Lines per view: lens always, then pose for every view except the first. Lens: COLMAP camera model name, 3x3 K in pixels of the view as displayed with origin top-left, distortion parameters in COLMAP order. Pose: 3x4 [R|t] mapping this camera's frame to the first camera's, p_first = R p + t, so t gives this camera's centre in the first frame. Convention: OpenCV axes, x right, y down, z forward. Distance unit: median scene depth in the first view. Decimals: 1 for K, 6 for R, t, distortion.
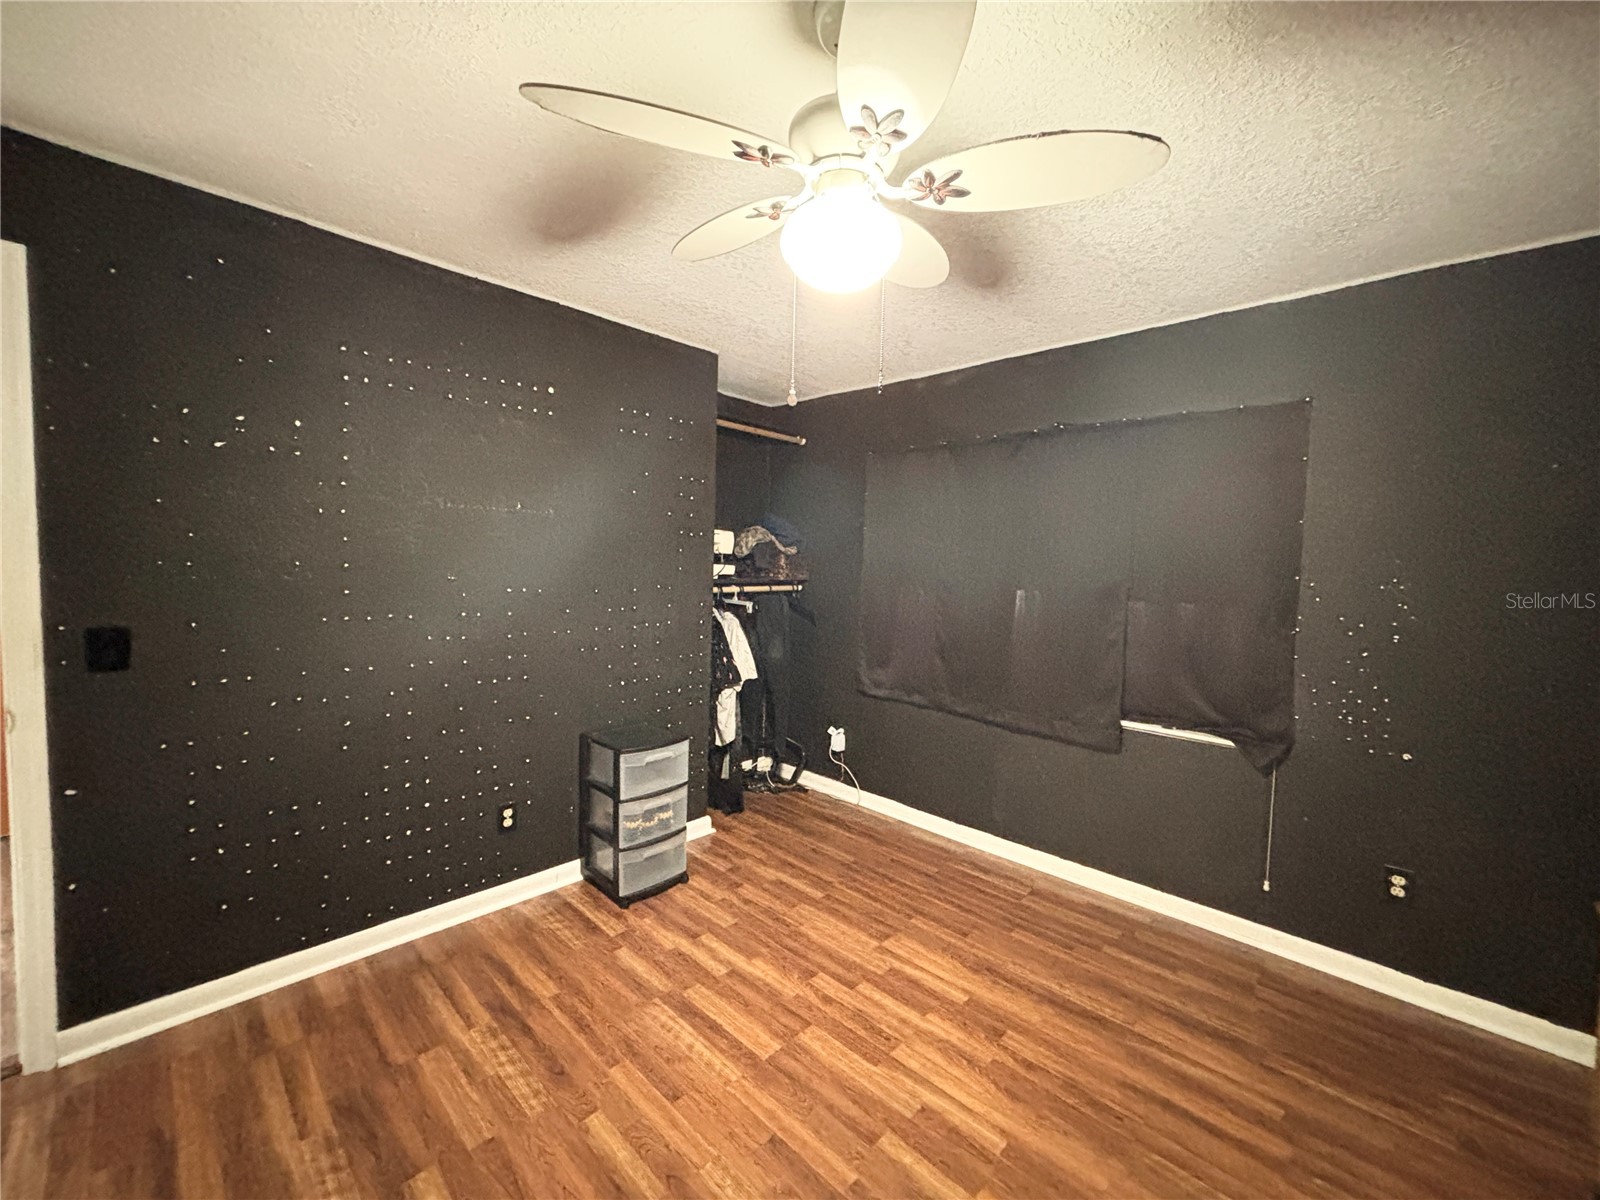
lens RADIAL K [[642.2, 0, 799.7], [0, 642.2, 597.1], [0, 0, 1]] dist [-0.009062, 0.001951]
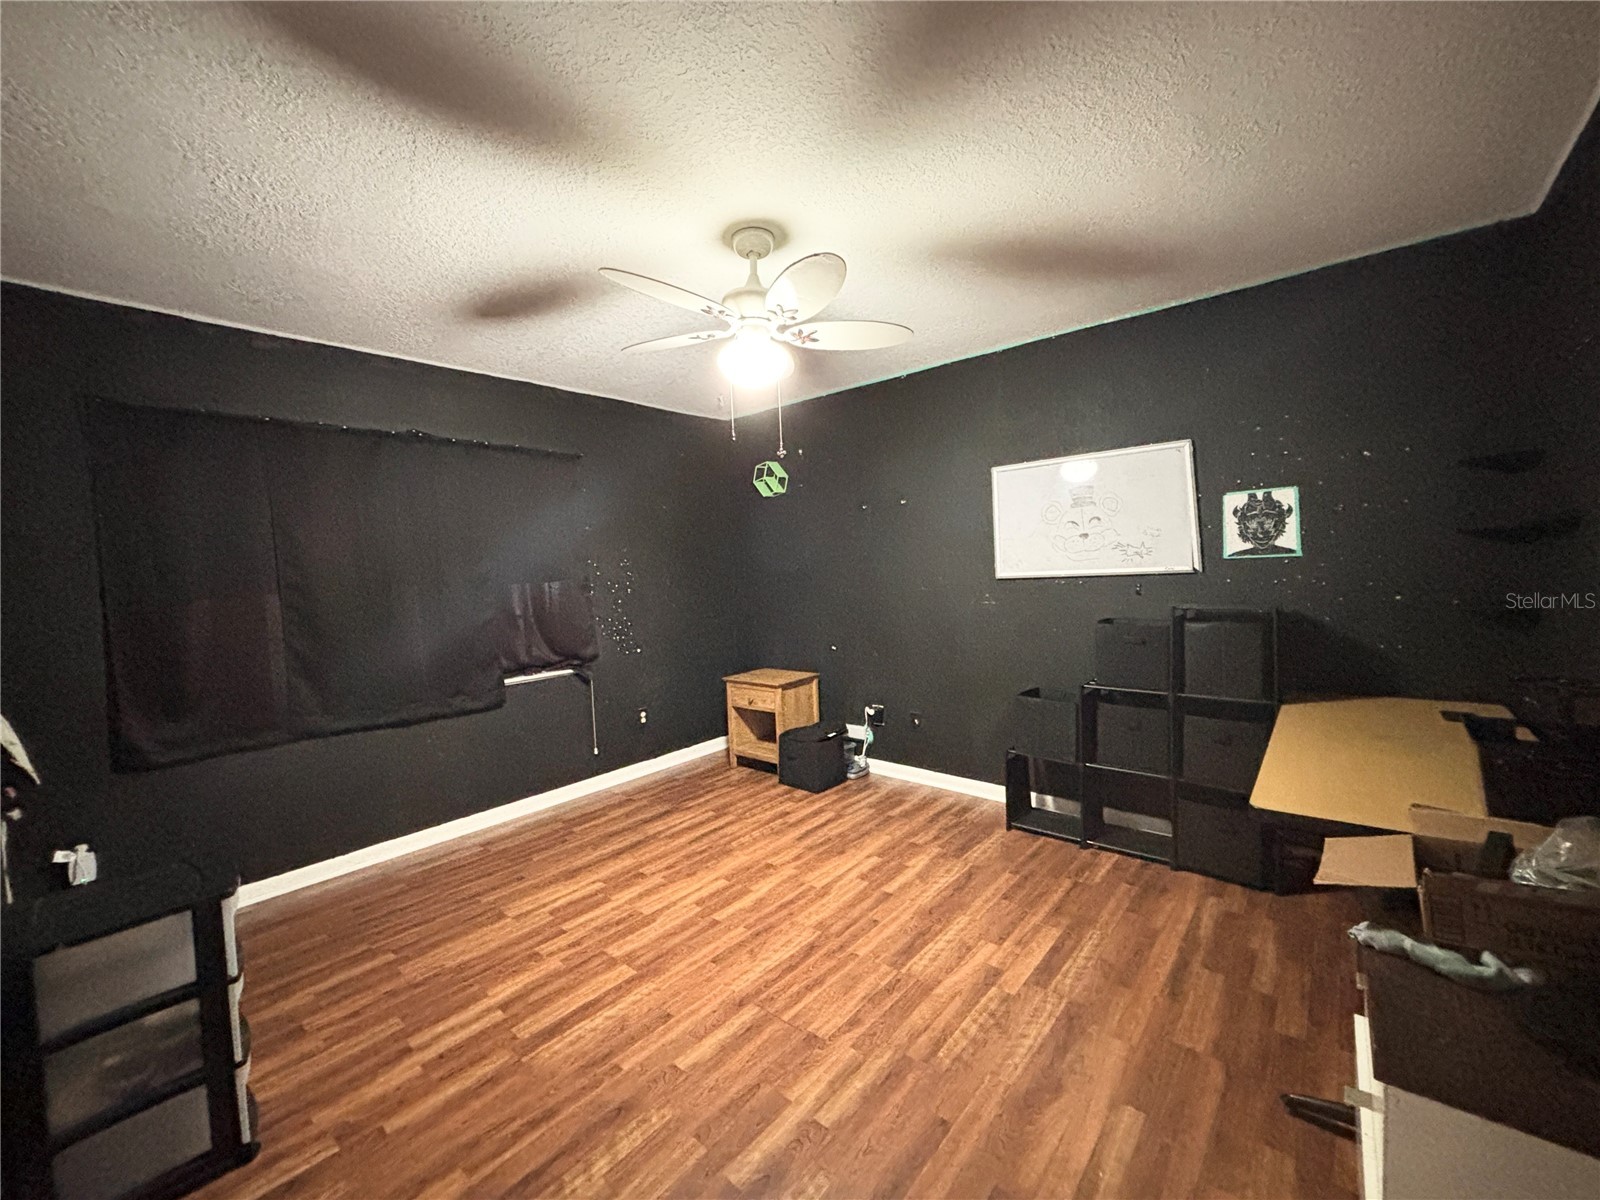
lens RADIAL K [[642.2, 0, 799.0], [0, 642.2, 594.9], [0, 0, 1]] dist [-0.009062, 0.001951]
pose [[-0.047212, -0.075081, 0.996059, -0.991960], [0.097759, 0.992037, 0.079412, -0.024504], [-0.994090, 0.101123, -0.039496, 0.566634]]
